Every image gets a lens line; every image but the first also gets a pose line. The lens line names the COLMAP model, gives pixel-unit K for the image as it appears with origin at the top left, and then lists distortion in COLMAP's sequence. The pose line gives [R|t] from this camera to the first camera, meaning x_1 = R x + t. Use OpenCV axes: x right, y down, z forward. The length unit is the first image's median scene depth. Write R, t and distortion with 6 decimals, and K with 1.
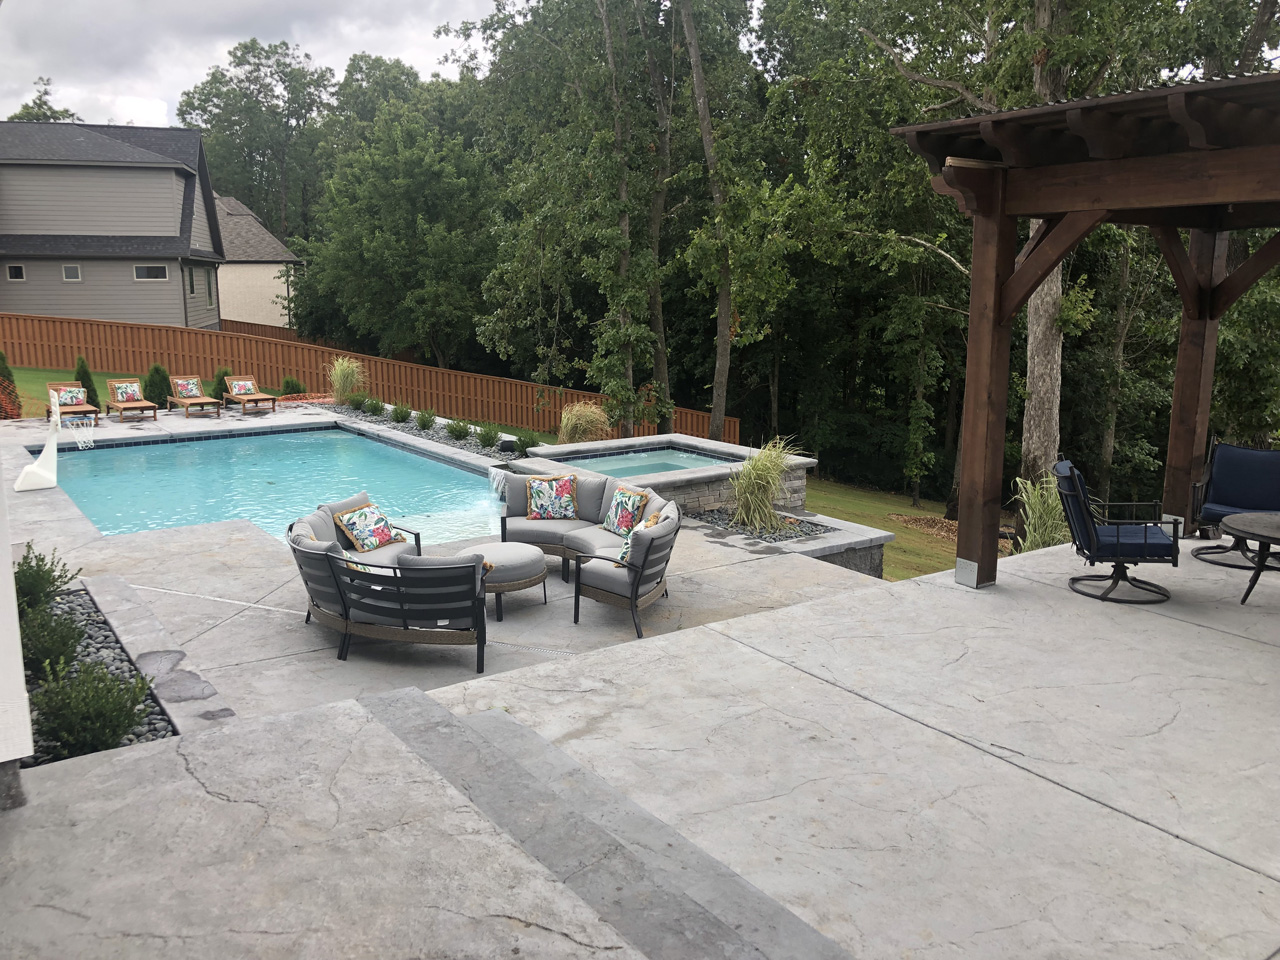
lens RADIAL K [[1036.3, 0, 631.3], [0, 1036.3, 474.9], [0, 0, 1]] dist [0.052149, -0.059788]
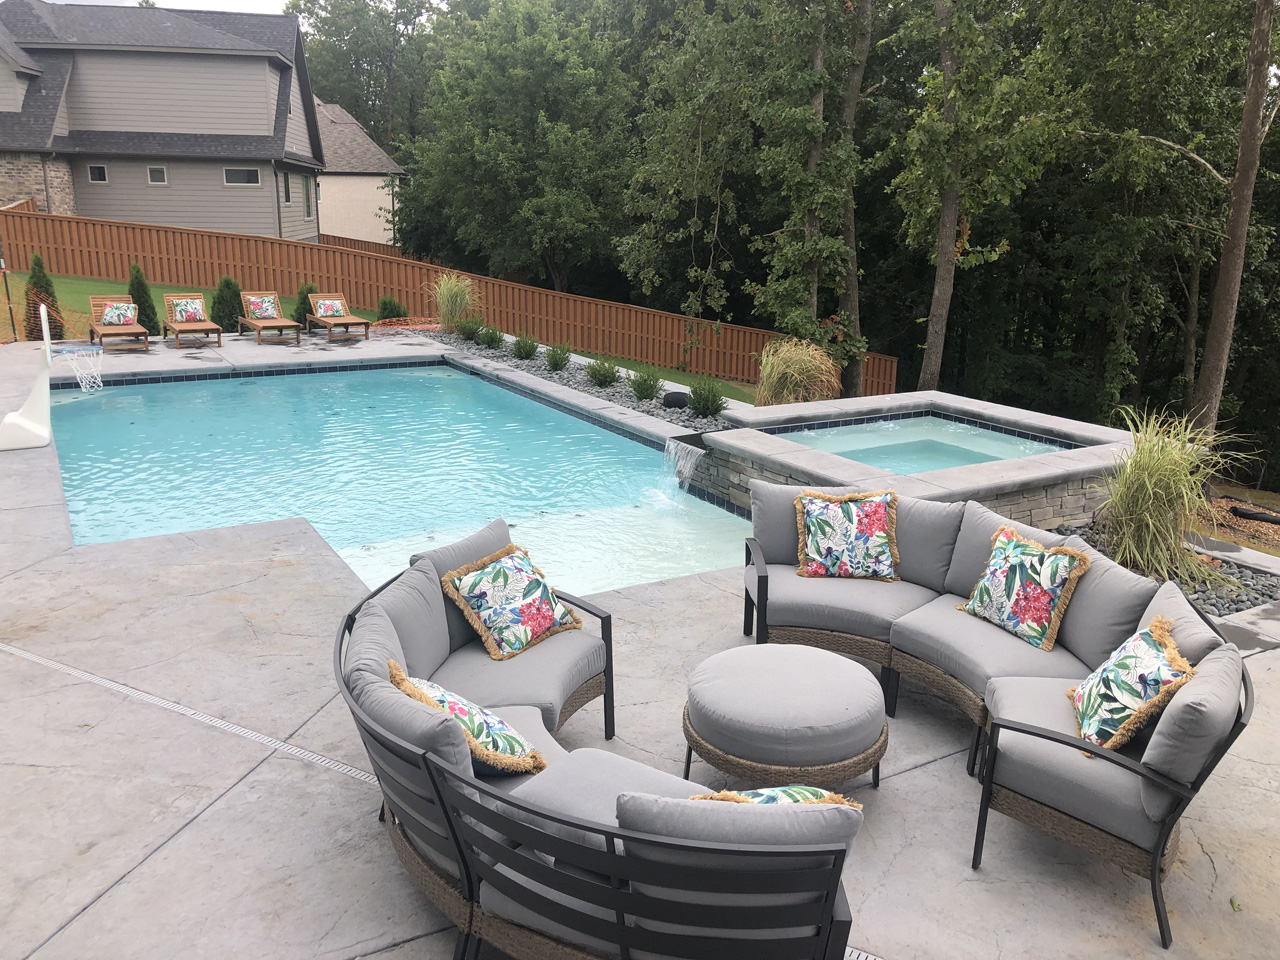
lens RADIAL K [[1036.3, 0, 642.0], [0, 1036.3, 471.7], [0, 0, 1]] dist [0.052149, -0.059788]
pose [[0.996028, 0.037445, -0.080781, -0.067355], [-0.032178, 0.997331, 0.065544, -0.019752], [0.083020, -0.062684, 0.994575, 0.228638]]
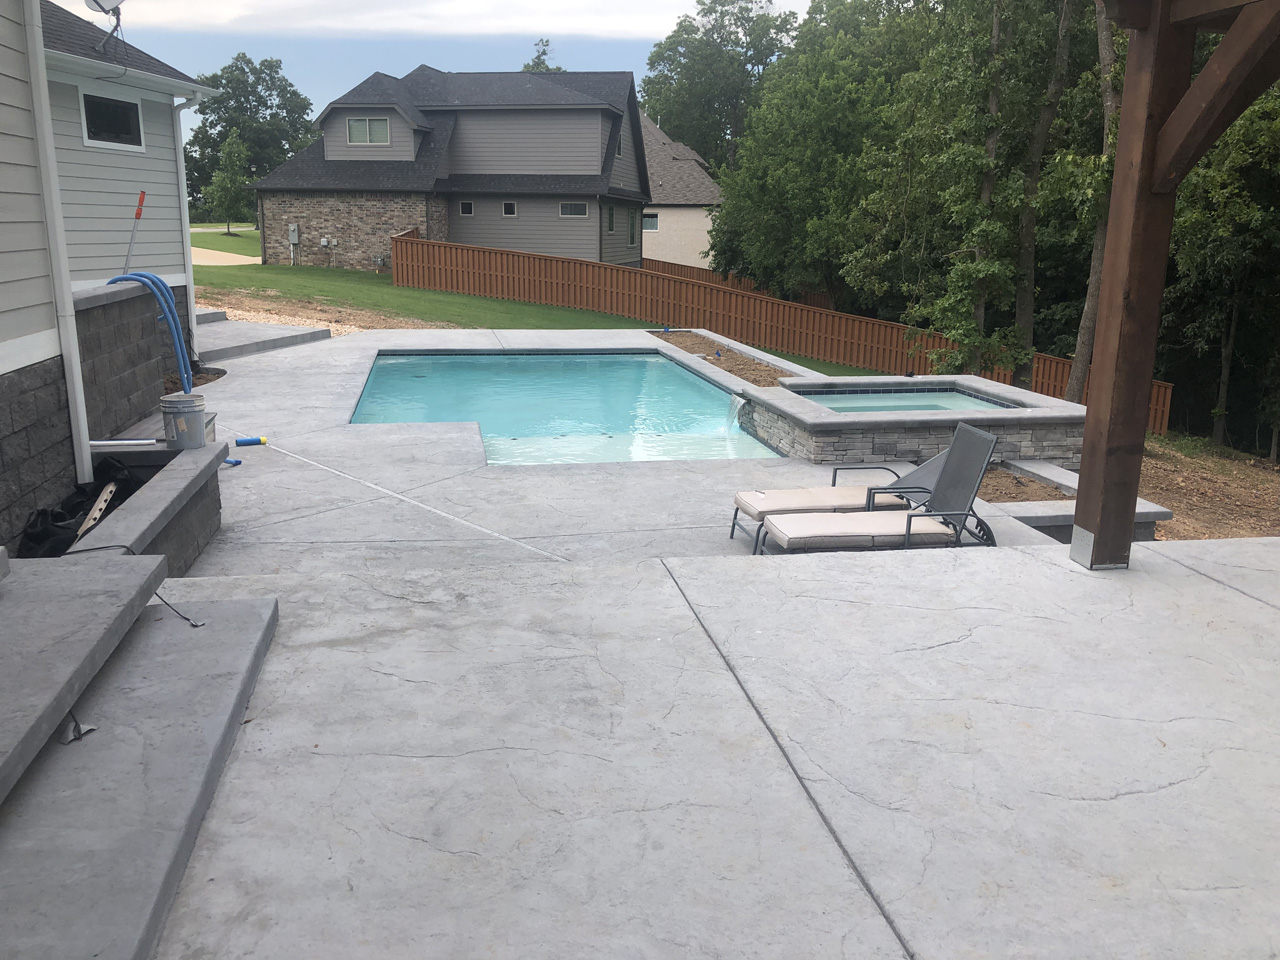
lens RADIAL K [[1036.3, 0, 641.9], [0, 1036.3, 479.9], [0, 0, 1]] dist [0.052149, -0.059788]
pose [[0.912340, 0.108817, -0.394709, 0.110202], [-0.089380, 0.993717, 0.067361, 0.009148], [0.399559, -0.026177, 0.916334, 0.074832]]
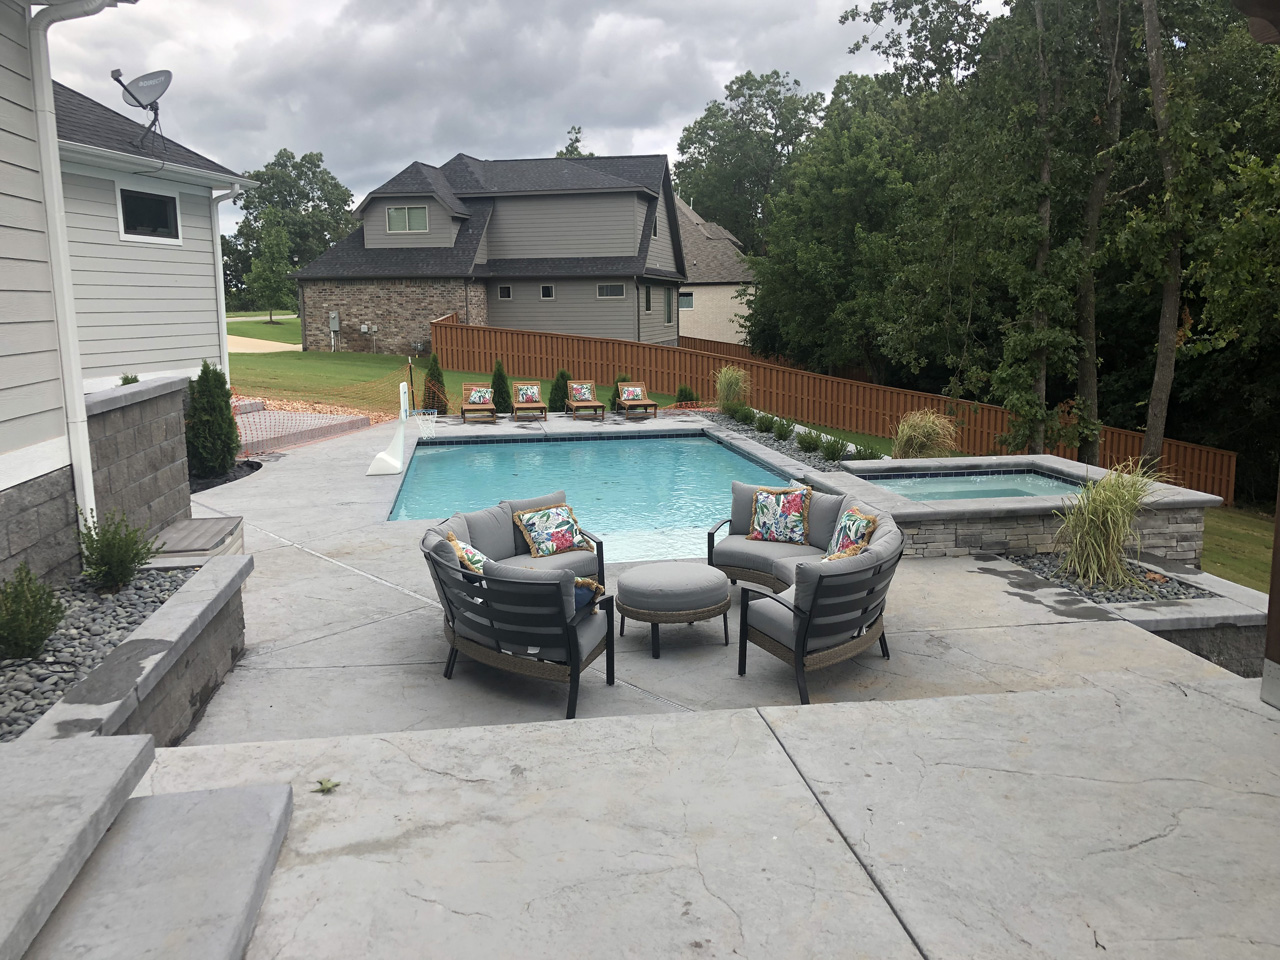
lens RADIAL K [[1036.3, 0, 644.4], [0, 1036.3, 476.0], [0, 0, 1]] dist [0.052149, -0.059788]
pose [[0.900262, 0.060917, -0.431066, 0.084600], [-0.070022, 0.997532, -0.005270, 0.001487], [0.429681, 0.034929, 0.902305, 0.107070]]
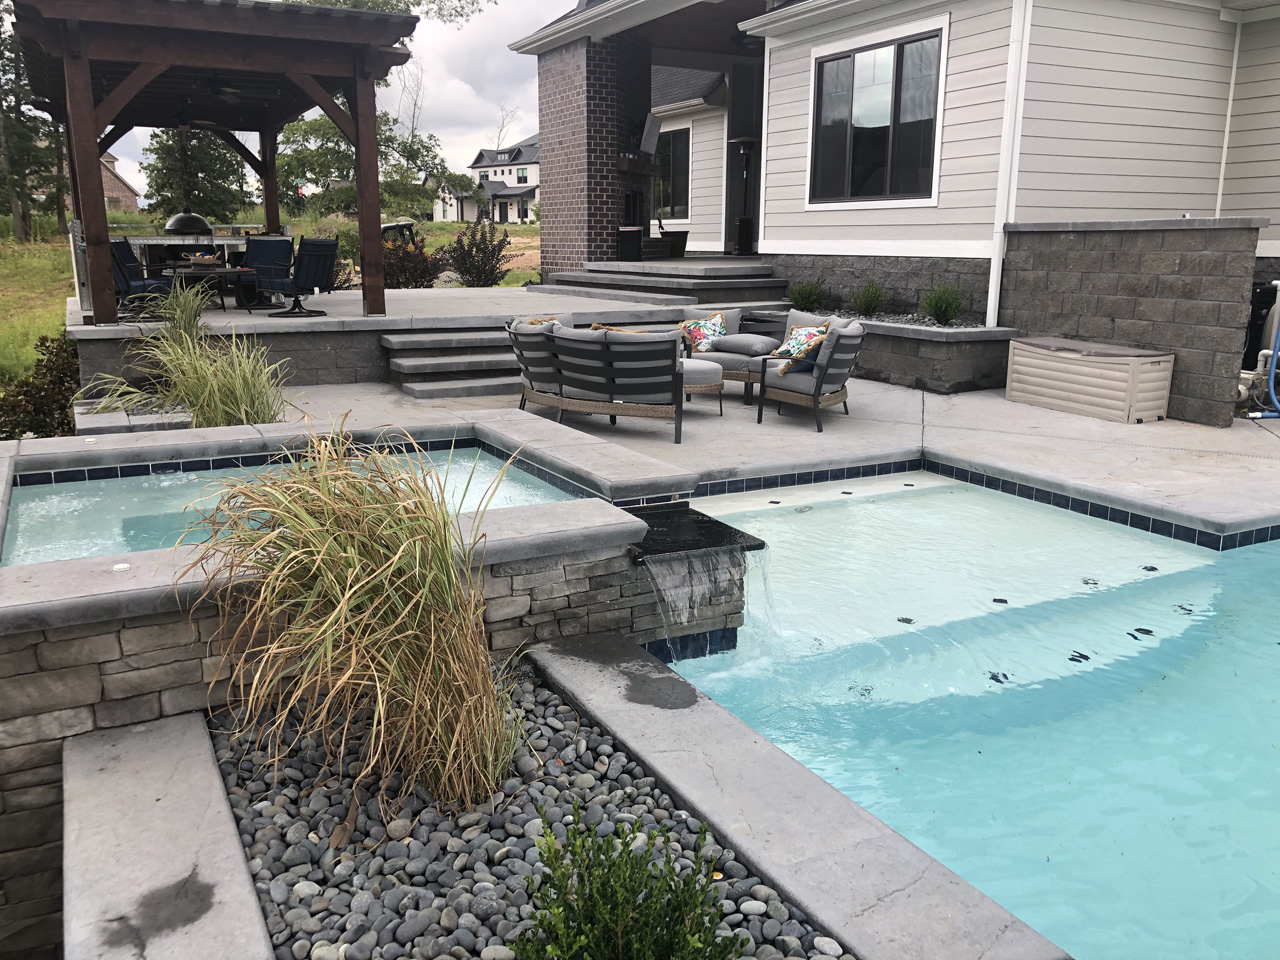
lens RADIAL K [[1036.3, 0, 637.7], [0, 1036.3, 489.6], [0, 0, 1]] dist [0.052149, -0.059788]
pose [[-0.993878, -0.033022, 0.105430, -0.091131], [0.012580, 0.914252, 0.404951, -0.101057], [-0.109762, 0.403798, -0.908240, 0.866408]]
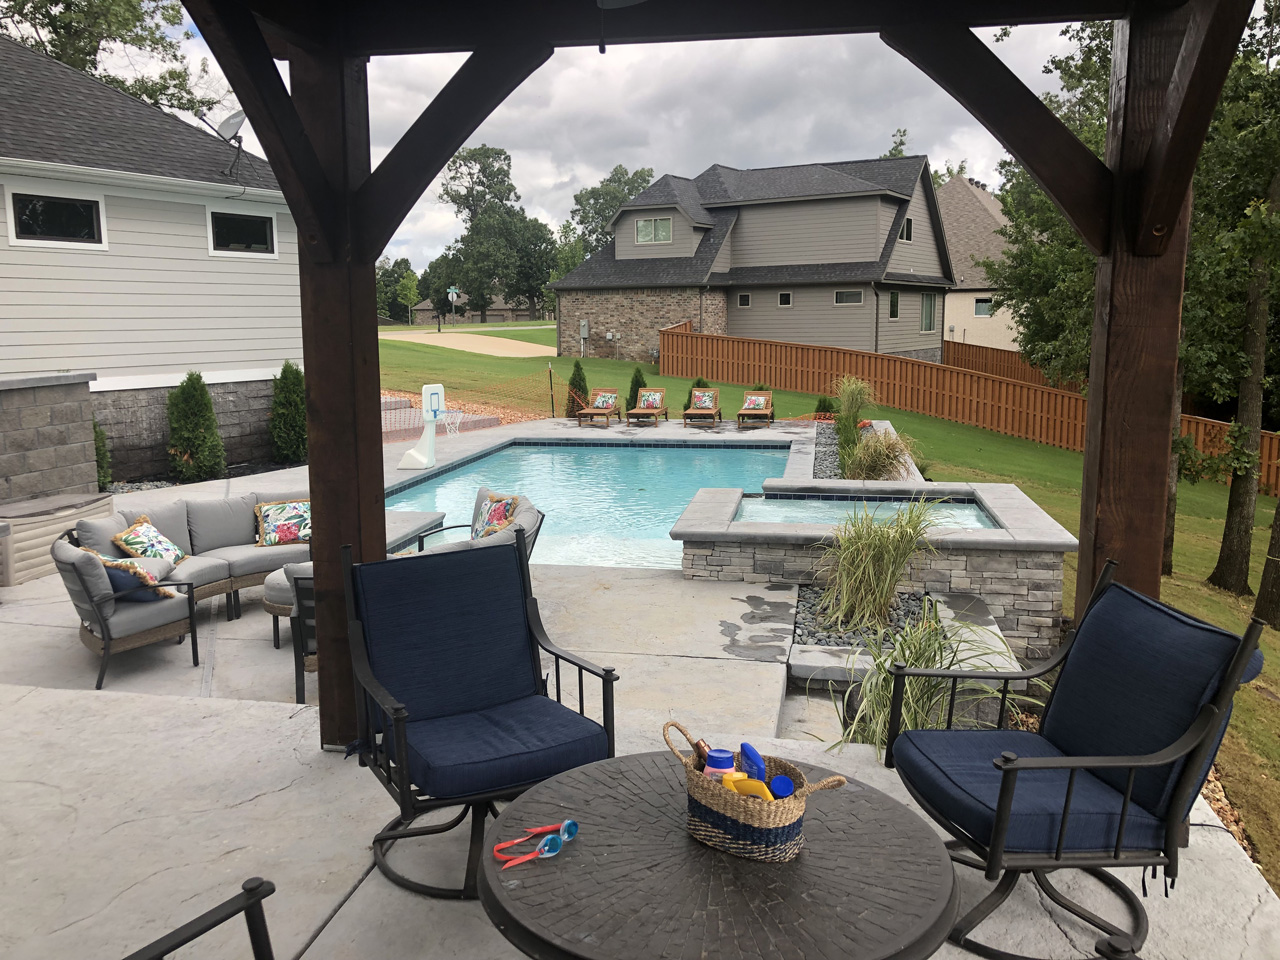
lens RADIAL K [[1036.3, 0, 639.5], [0, 1036.3, 481.9], [0, 0, 1]] dist [0.052149, -0.059788]
pose [[0.703024, 0.105775, -0.703256, 0.276252], [-0.123560, 0.992005, 0.025686, -0.021744], [0.700350, 0.068836, 0.710473, 0.243439]]
